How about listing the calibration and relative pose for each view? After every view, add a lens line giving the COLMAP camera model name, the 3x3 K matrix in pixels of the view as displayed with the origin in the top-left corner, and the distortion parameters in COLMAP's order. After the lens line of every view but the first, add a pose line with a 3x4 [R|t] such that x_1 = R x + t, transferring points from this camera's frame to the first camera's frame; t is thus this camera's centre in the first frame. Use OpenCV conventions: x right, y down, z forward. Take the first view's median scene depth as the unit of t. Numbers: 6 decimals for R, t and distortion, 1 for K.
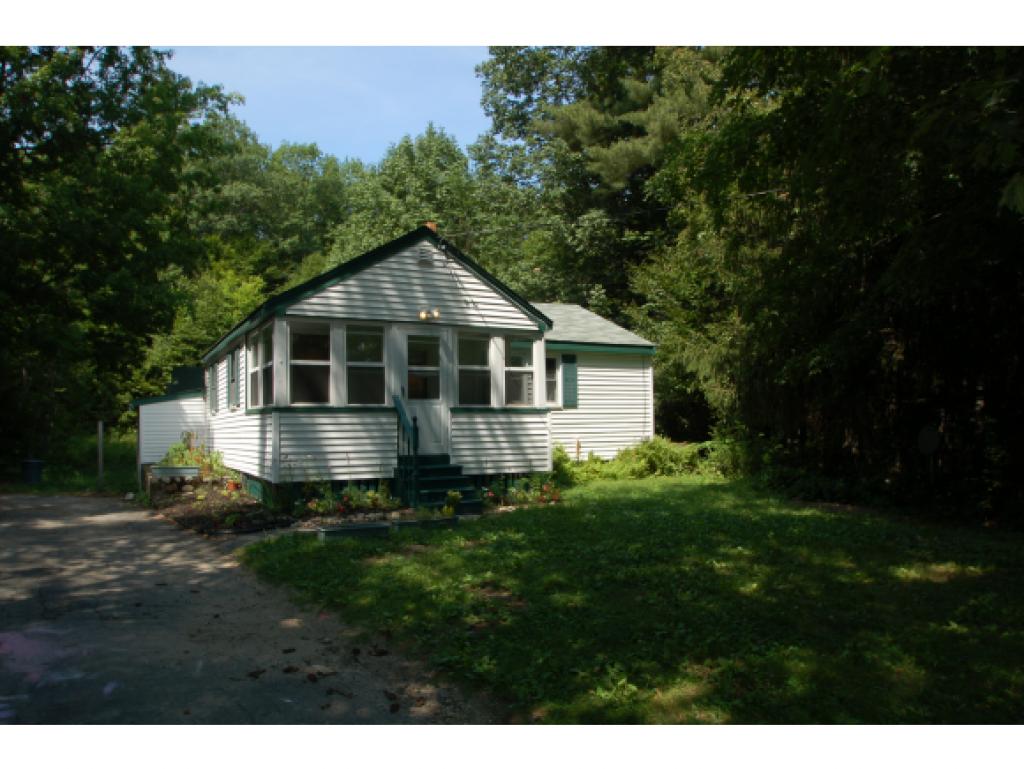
lens RADIAL K [[710.4, 0, 511.1], [0, 710.4, 381.8], [0, 0, 1]] dist [-0.050799, -0.002010]
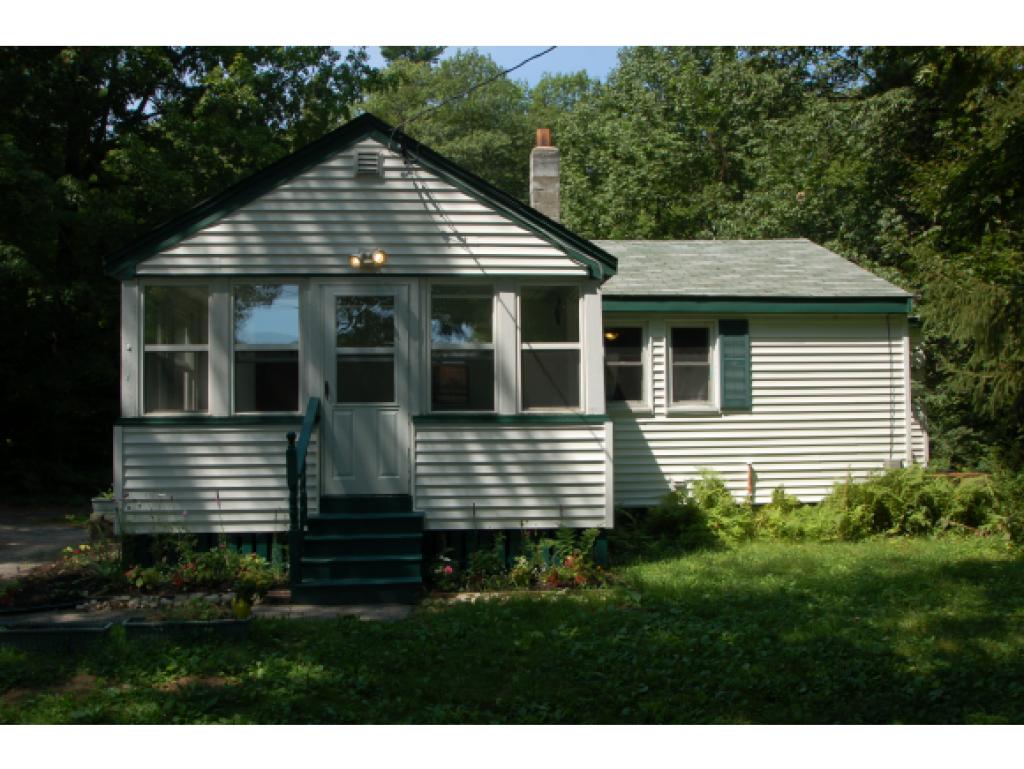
lens RADIAL K [[908.2, 0, 512.4], [0, 908.2, 391.4], [0, 0, 1]] dist [-0.063741, 0.003564]
pose [[0.912786, -0.018737, -0.408009, 0.289720], [0.025383, 0.999619, 0.010881, 0.009782], [0.407649, -0.020288, 0.912913, 0.337360]]
